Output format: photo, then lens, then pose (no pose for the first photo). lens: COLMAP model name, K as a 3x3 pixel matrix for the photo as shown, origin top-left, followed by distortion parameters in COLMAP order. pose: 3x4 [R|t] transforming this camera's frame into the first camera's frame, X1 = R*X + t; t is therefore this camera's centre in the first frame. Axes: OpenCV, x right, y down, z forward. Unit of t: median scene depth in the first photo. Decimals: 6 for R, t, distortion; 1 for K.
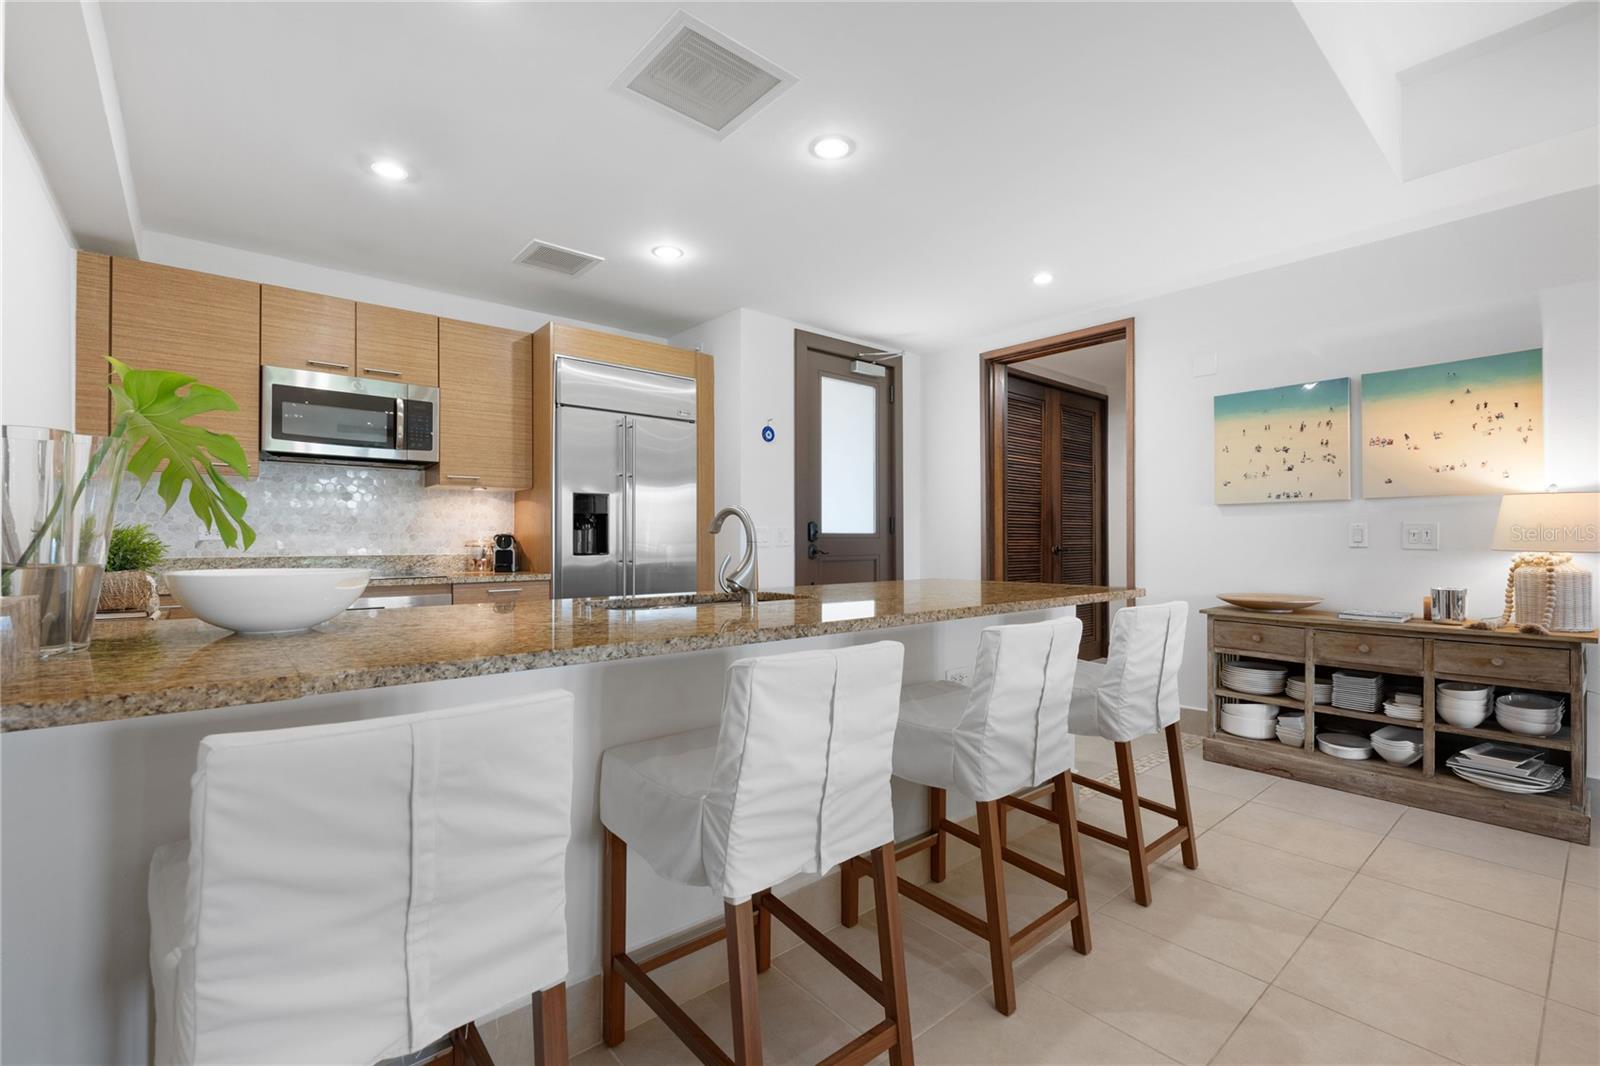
lens RADIAL K [[691.9, 0, 800.0], [0, 691.9, 533.0], [0, 0, 1]] dist [-0.001609, -0.000036]
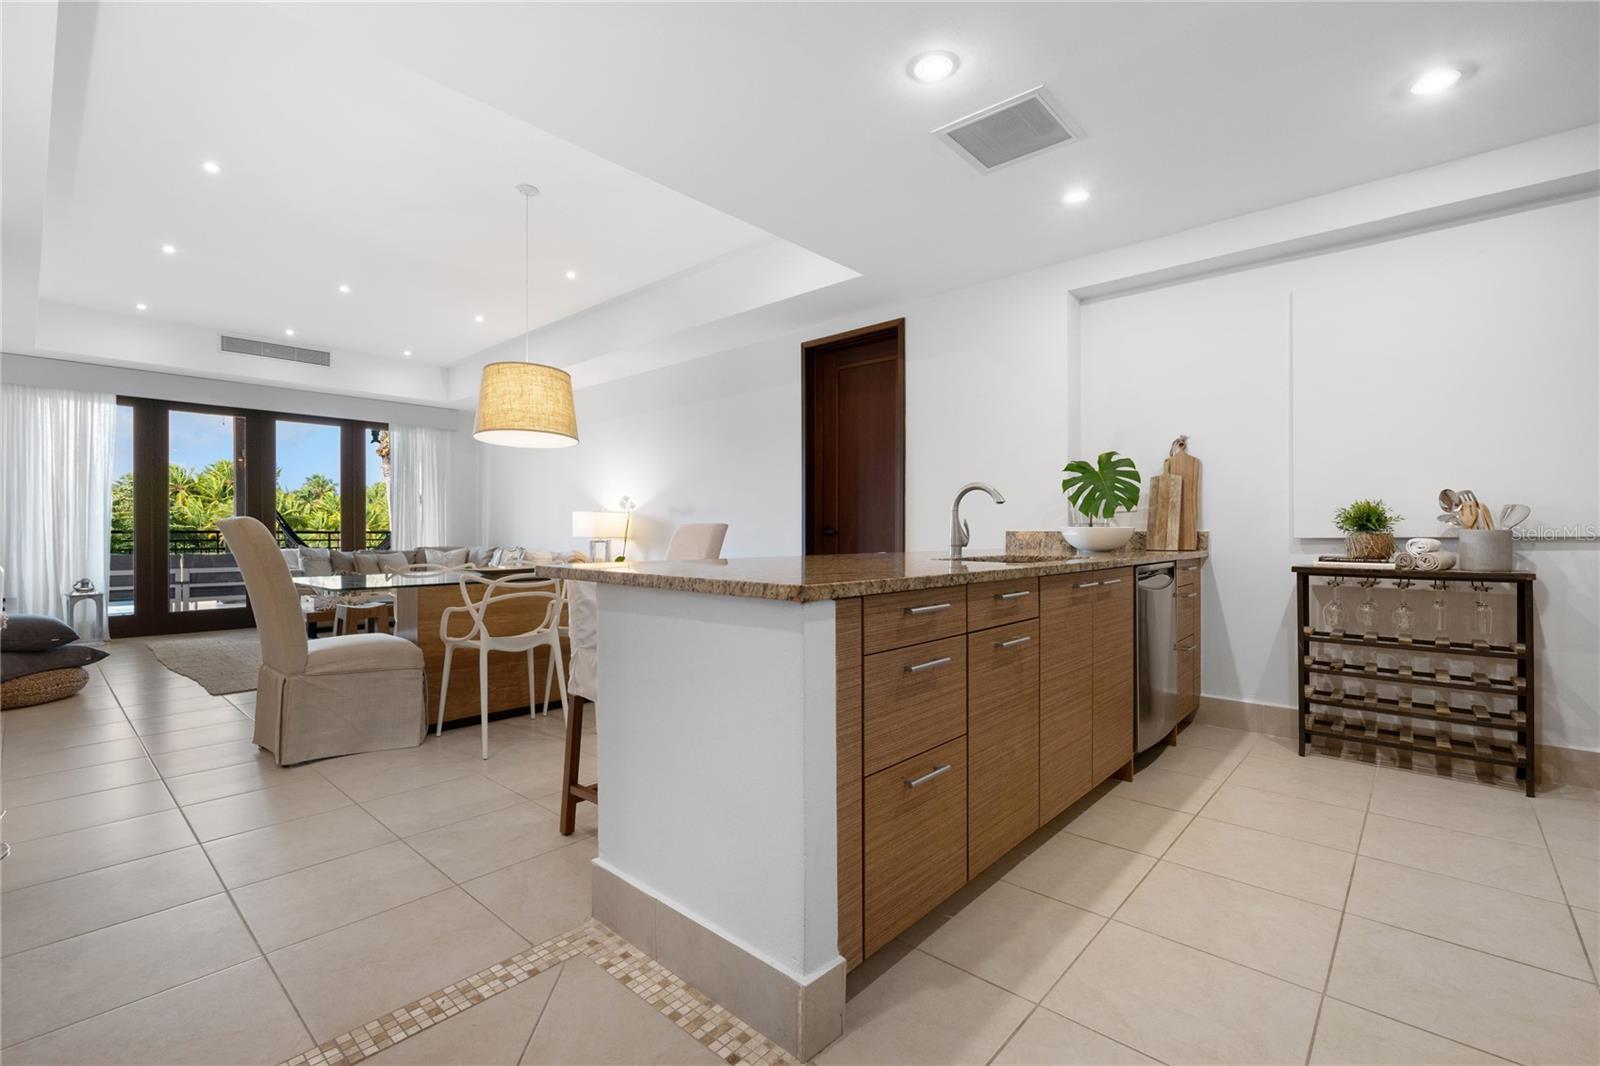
lens RADIAL K [[701.7, 0, 800.0], [0, 701.7, 533.0], [0, 0, 1]] dist [-0.001135, -0.000064]
pose [[-0.990973, -0.002613, -0.134033, 0.214244], [-0.001469, 0.999962, -0.008634, 0.035425], [0.134050, -0.008359, -0.990939, 1.193346]]
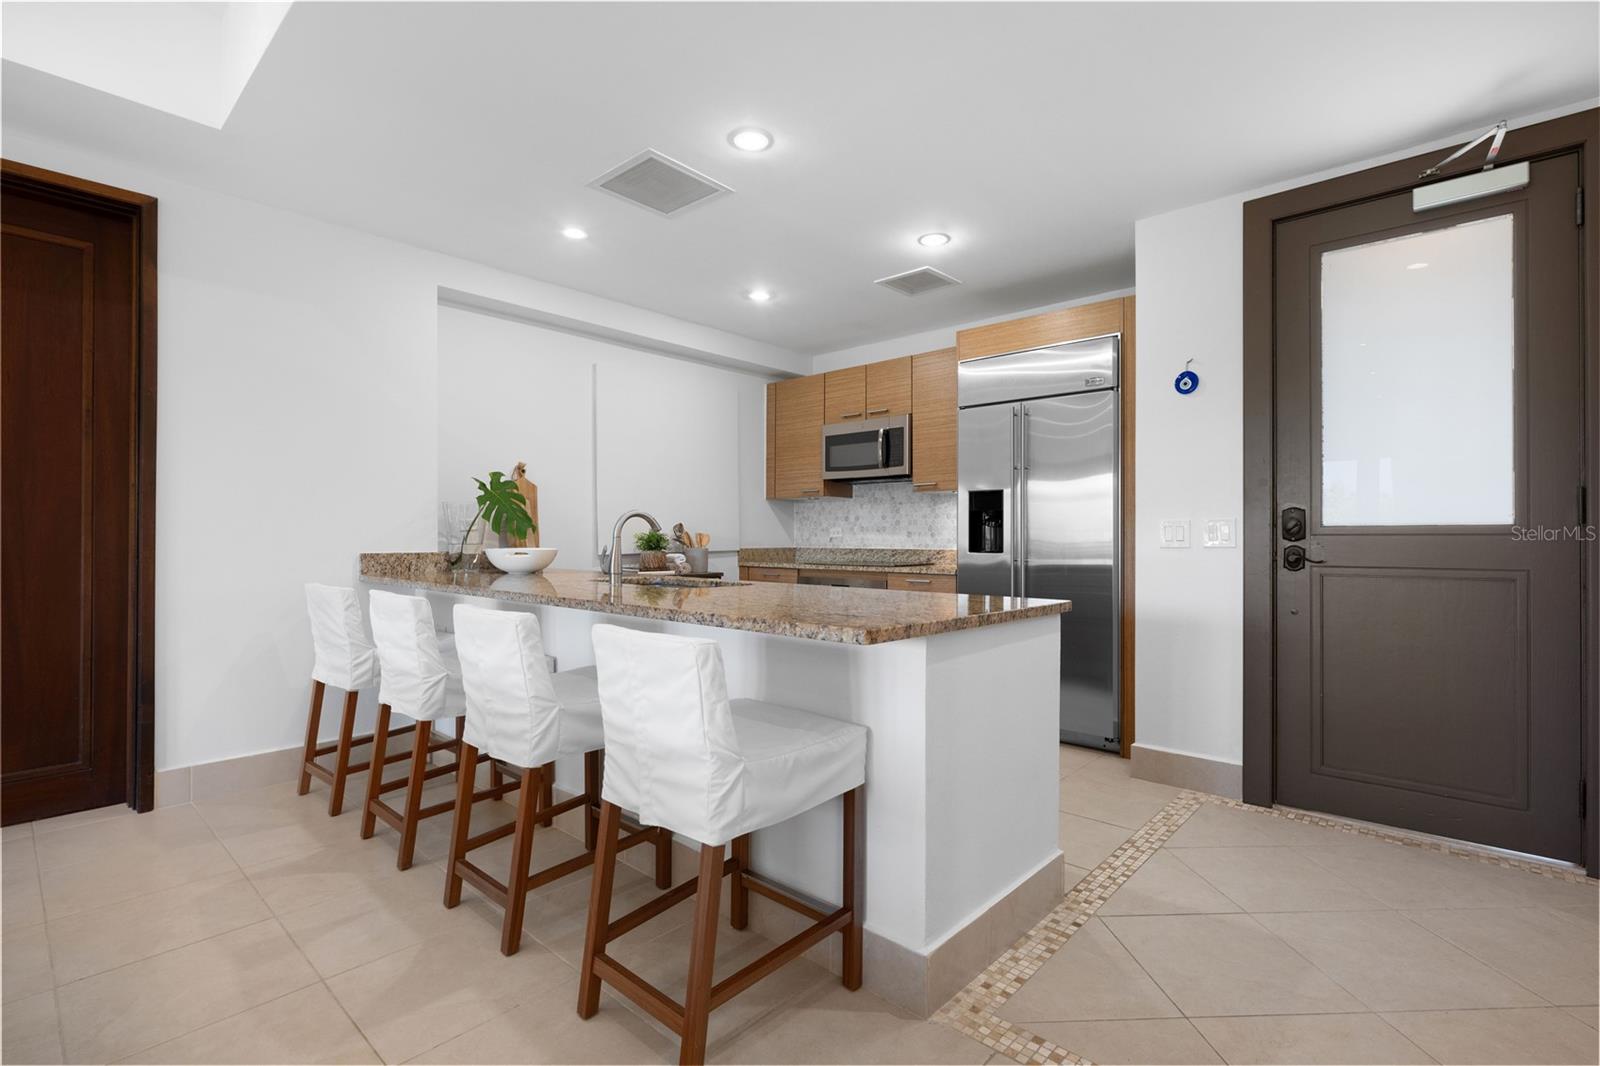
lens RADIAL K [[736.4, 0, 800.0], [0, 736.4, 533.0], [0, 0, 1]] dist [0.000803, -0.000023]
pose [[0.130856, -0.006225, -0.991382, 0.698208], [0.007743, 0.999956, -0.005257, 0.007169], [0.991371, -0.006988, 0.130898, 0.589254]]
